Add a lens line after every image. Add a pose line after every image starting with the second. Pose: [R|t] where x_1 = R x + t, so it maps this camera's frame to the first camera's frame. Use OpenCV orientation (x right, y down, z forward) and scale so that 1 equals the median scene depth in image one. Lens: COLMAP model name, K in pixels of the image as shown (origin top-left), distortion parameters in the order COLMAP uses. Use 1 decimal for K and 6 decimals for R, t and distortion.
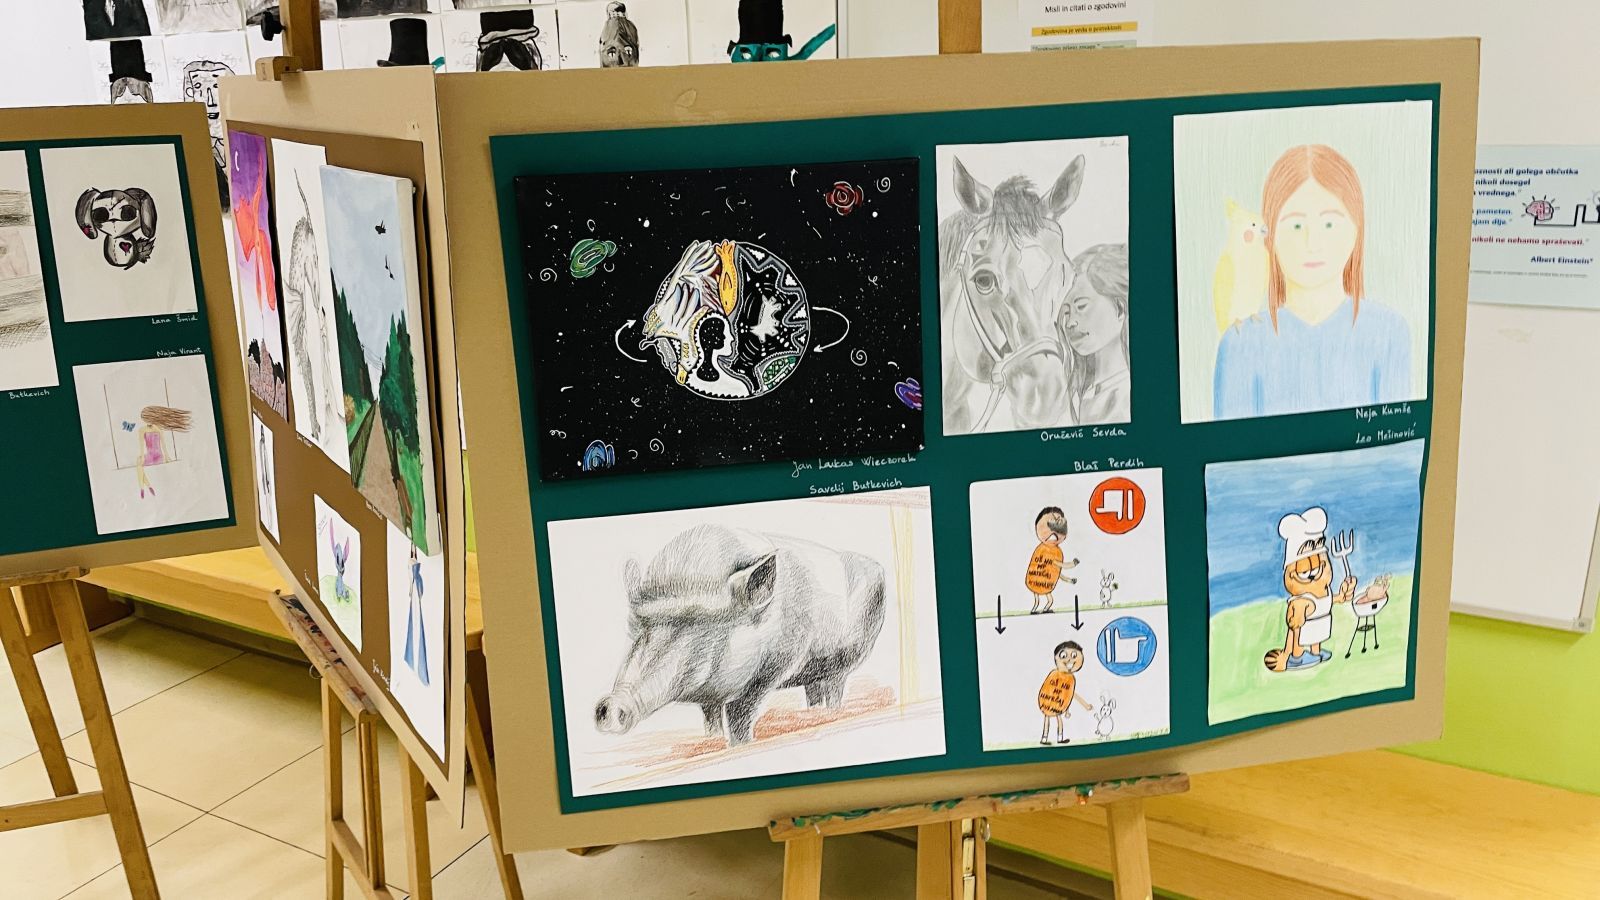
lens RADIAL K [[1205.3, 0, 795.2], [0, 1205.3, 451.7], [0, 0, 1]] dist [0.086756, -0.114444]
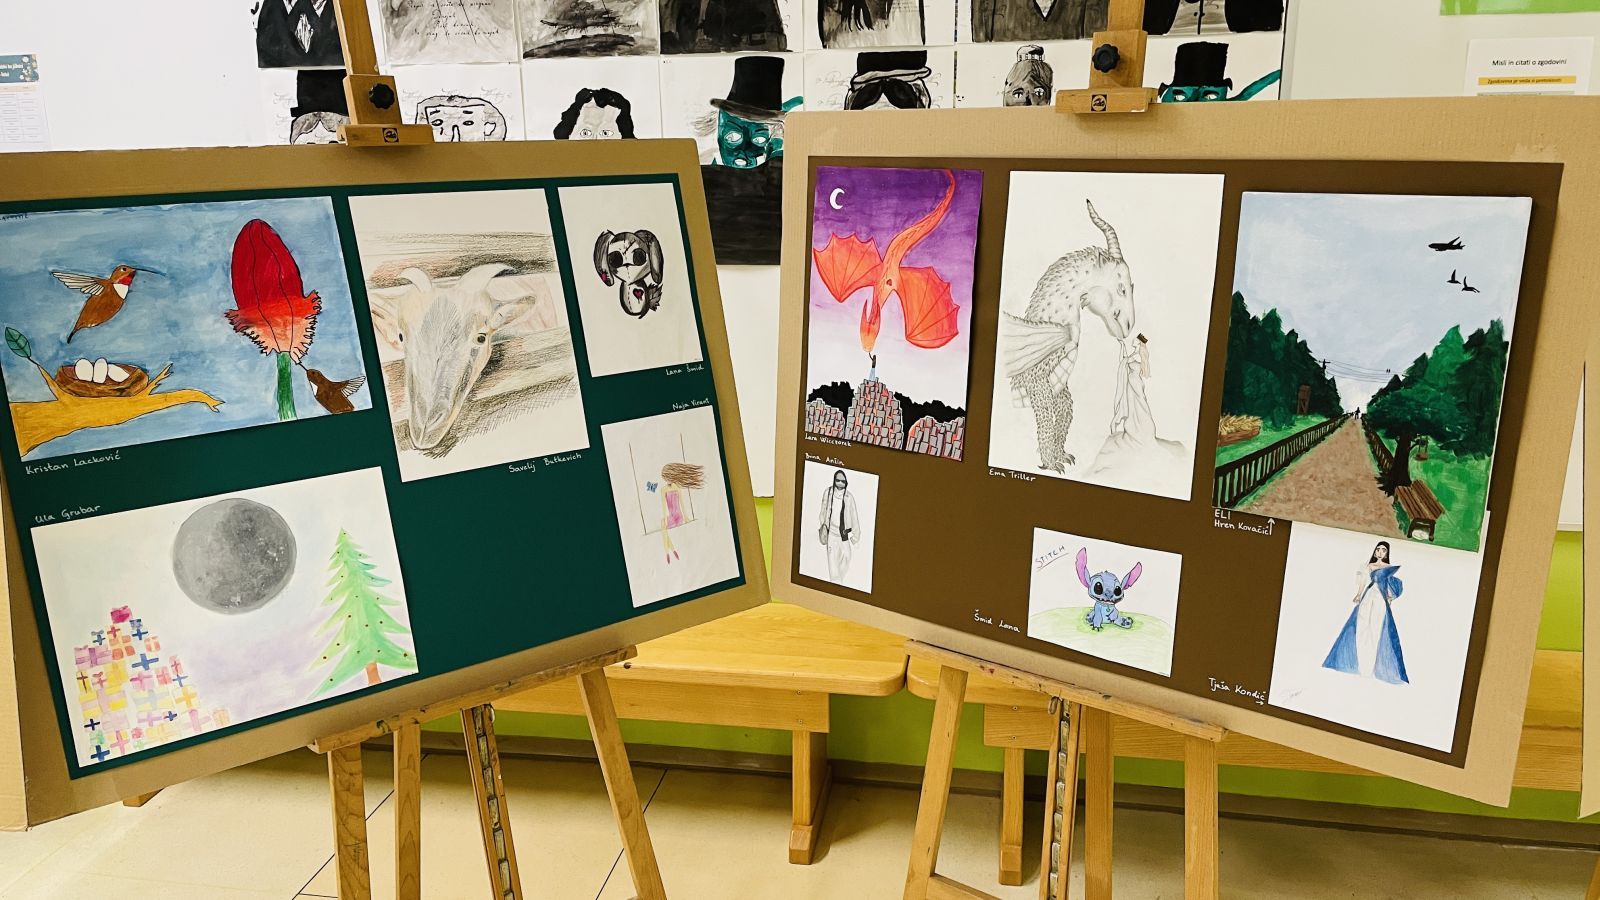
lens RADIAL K [[1205.3, 0, 787.7], [0, 1205.3, 458.3], [0, 0, 1]] dist [0.086756, -0.114444]
pose [[0.945926, -0.071789, 0.316339, -0.728939], [0.083461, 0.996234, -0.023487, -0.012393], [-0.313461, 0.048619, 0.948355, 0.103746]]
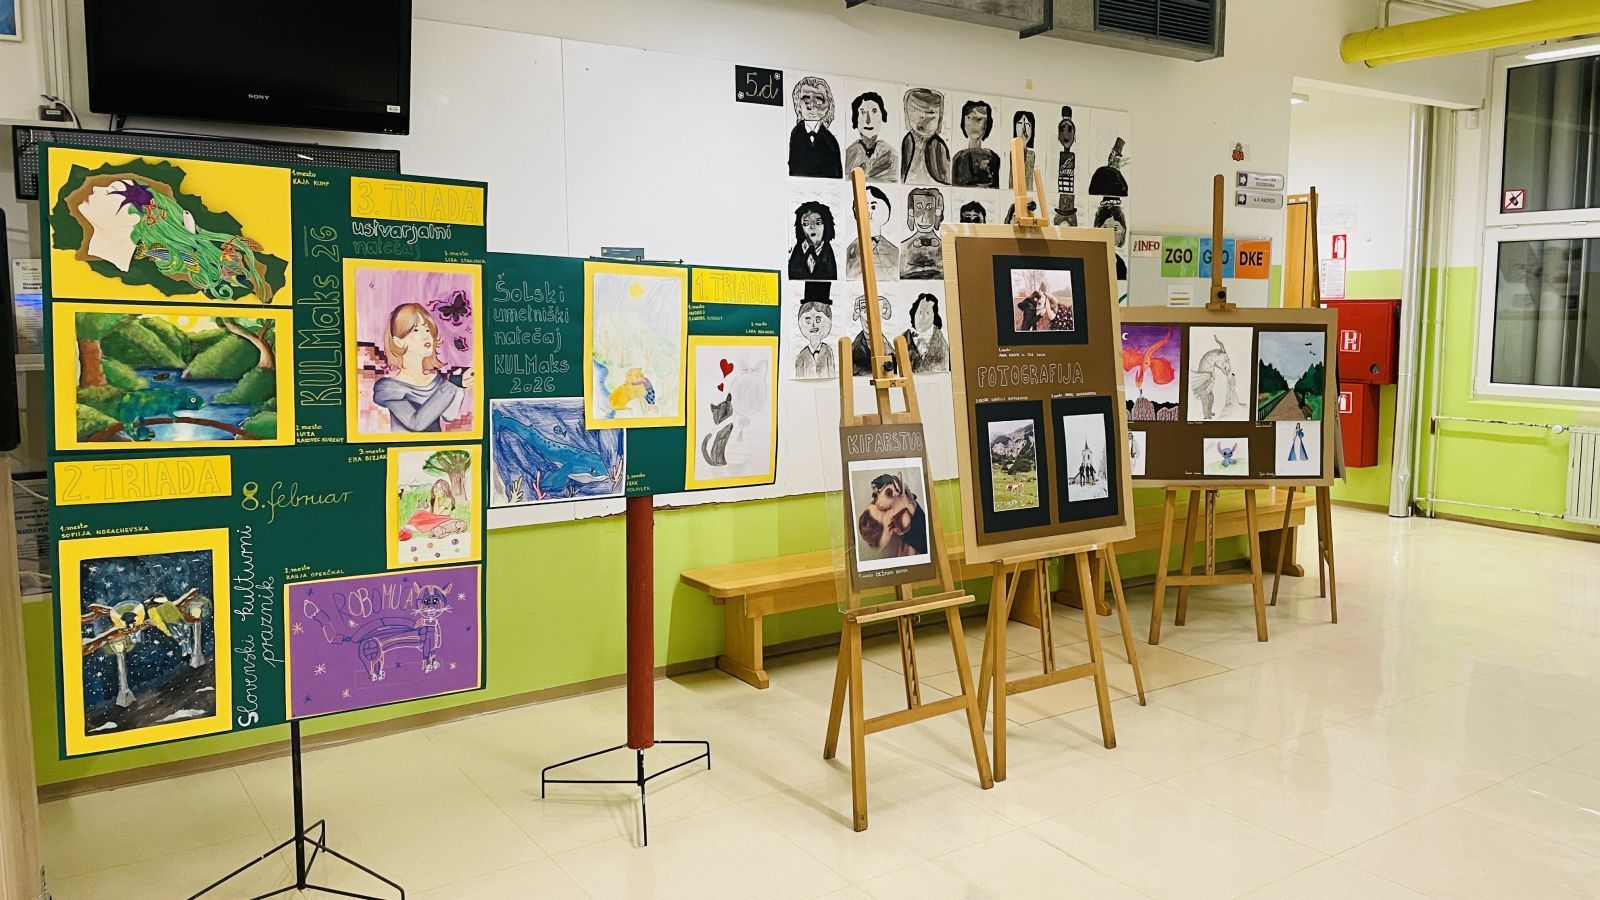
lens RADIAL K [[1205.3, 0, 806.6], [0, 1205.3, 441.2], [0, 0, 1]] dist [0.086756, -0.114444]
pose [[0.443032, -0.074630, 0.893394, -2.917128], [0.244418, 0.968833, -0.040274, -0.065158], [-0.862544, 0.236204, 0.447465, 0.401618]]
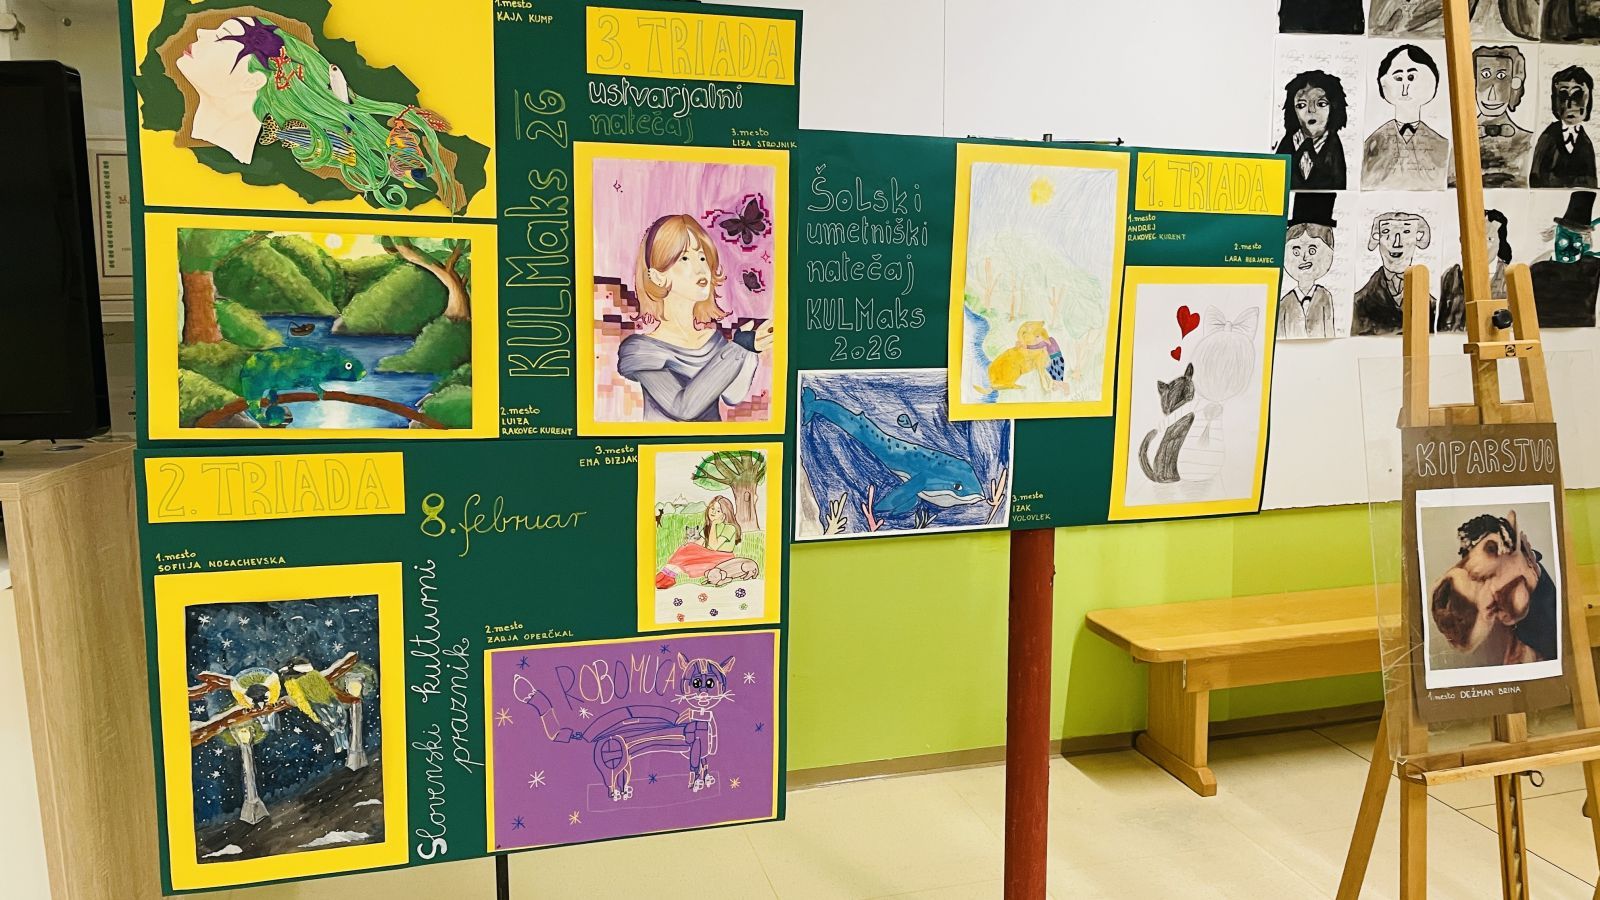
lens RADIAL K [[1205.3, 0, 793.6], [0, 1205.3, 452.0], [0, 0, 1]] dist [0.086756, -0.114444]
pose [[0.710626, -0.089566, 0.697845, -2.391456], [0.192522, 0.978762, -0.070428, -0.146787], [-0.676716, 0.184399, 0.712778, 0.757637]]
